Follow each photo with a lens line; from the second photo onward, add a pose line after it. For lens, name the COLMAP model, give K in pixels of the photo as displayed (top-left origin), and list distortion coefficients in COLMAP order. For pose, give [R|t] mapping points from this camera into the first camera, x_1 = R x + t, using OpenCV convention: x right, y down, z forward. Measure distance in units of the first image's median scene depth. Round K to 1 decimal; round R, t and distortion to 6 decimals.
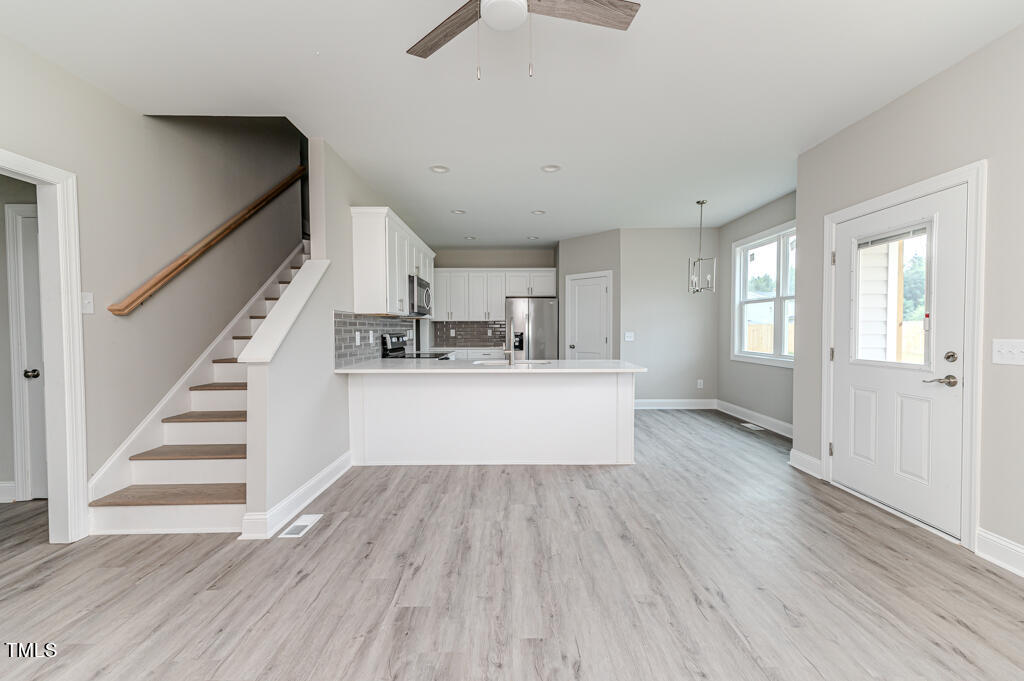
lens RADIAL K [[405.9, 0, 512.0], [0, 405.9, 340.5], [0, 0, 1]] dist [0.008995, -0.000560]
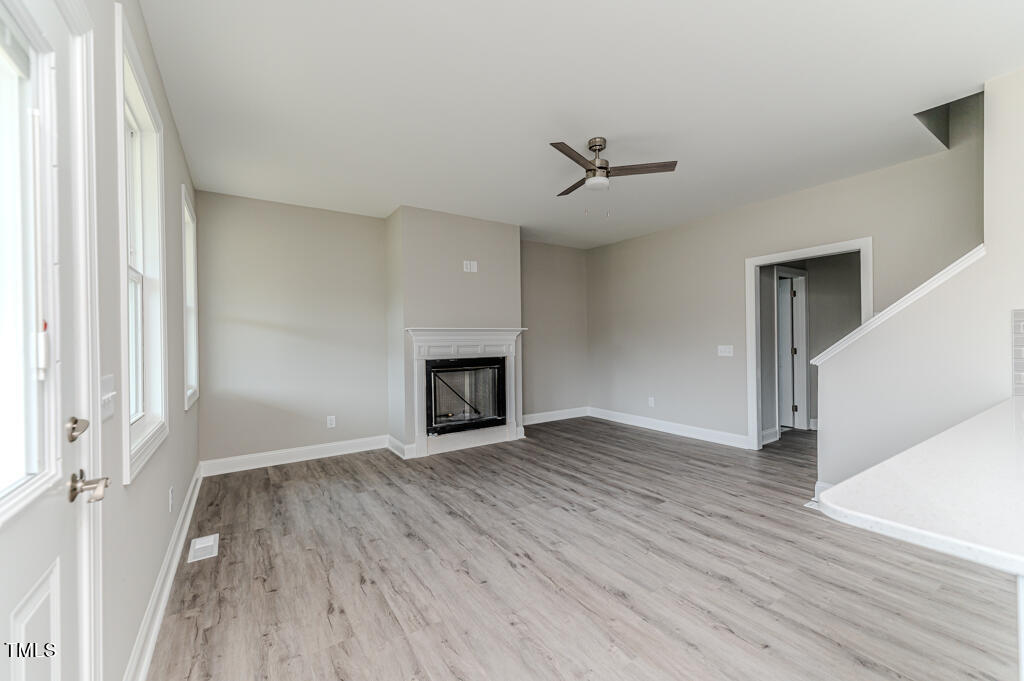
lens RADIAL K [[405.6, 0, 508.5], [0, 405.6, 341.3], [0, 0, 1]] dist [-0.000189, -0.000262]
pose [[-0.842757, 0.017809, -0.537999, 0.842621], [0.000642, 0.999485, 0.032080, -0.057174], [0.538294, 0.026690, -0.842335, 1.446744]]
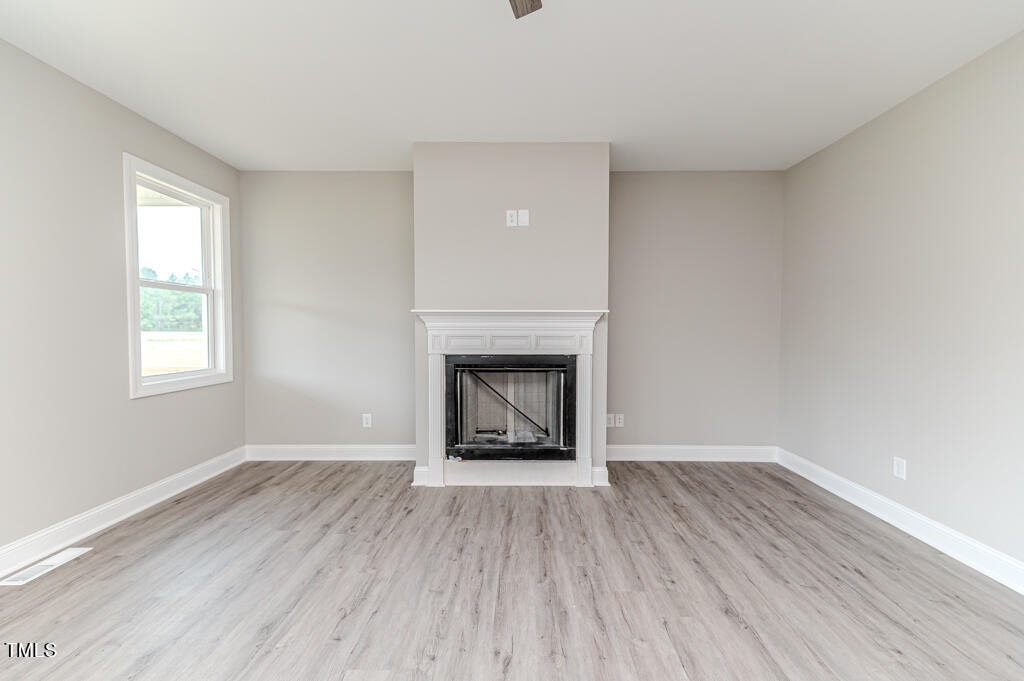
lens RADIAL K [[405.9, 0, 512.0], [0, 405.9, 340.5], [0, 0, 1]] dist [0.008995, -0.000560]
pose [[-0.999822, 0.002478, 0.018693, -0.018400], [0.003618, 0.998120, 0.061188, -0.042503], [-0.018506, 0.061245, -0.997951, 1.047413]]
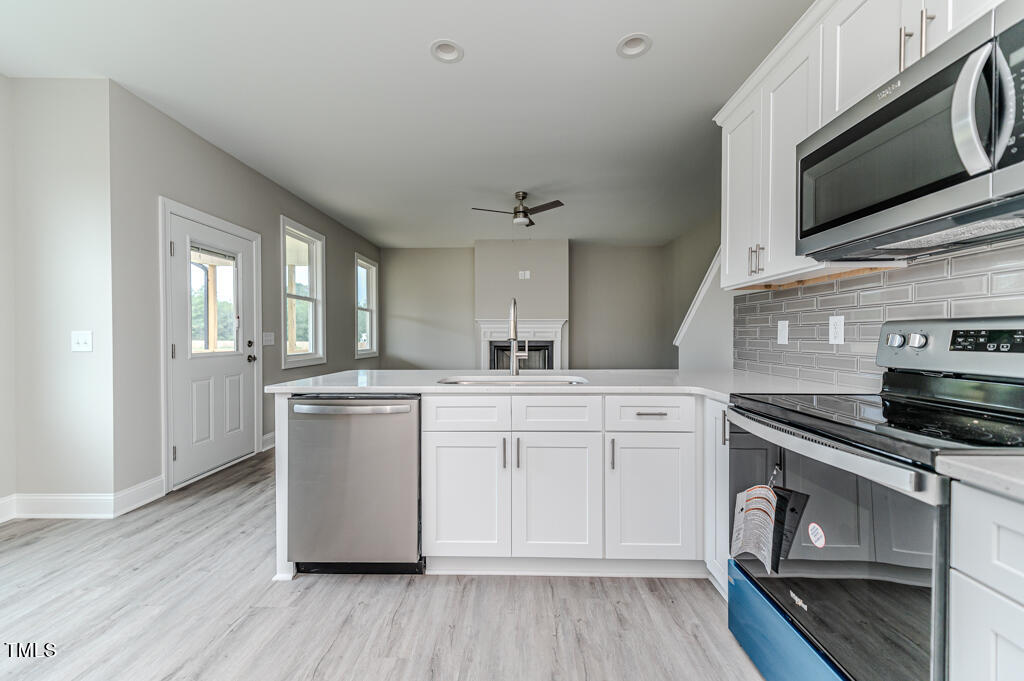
lens RADIAL K [[408.8, 0, 514.9], [0, 408.8, 338.8], [0, 0, 1]] dist [0.009217, -0.000233]
pose [[-0.999410, 0.006420, 0.033733, -0.036405], [0.007624, 0.999334, 0.035680, -0.028952], [-0.033481, 0.035916, -0.998794, 2.378209]]
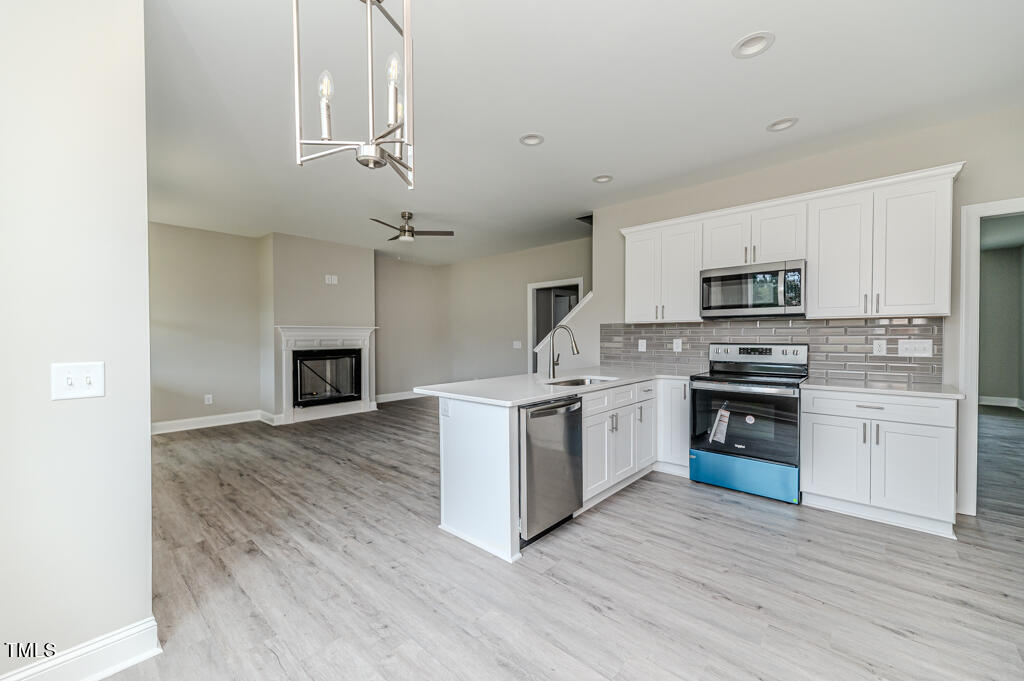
lens RADIAL K [[405.9, 0, 512.0], [0, 405.9, 340.5], [0, 0, 1]] dist [0.008995, -0.000560]
pose [[-0.674809, 0.015409, -0.737832, 1.062279], [-0.016630, 0.999211, 0.036078, -0.080700], [0.737805, 0.036616, -0.674020, 2.240248]]
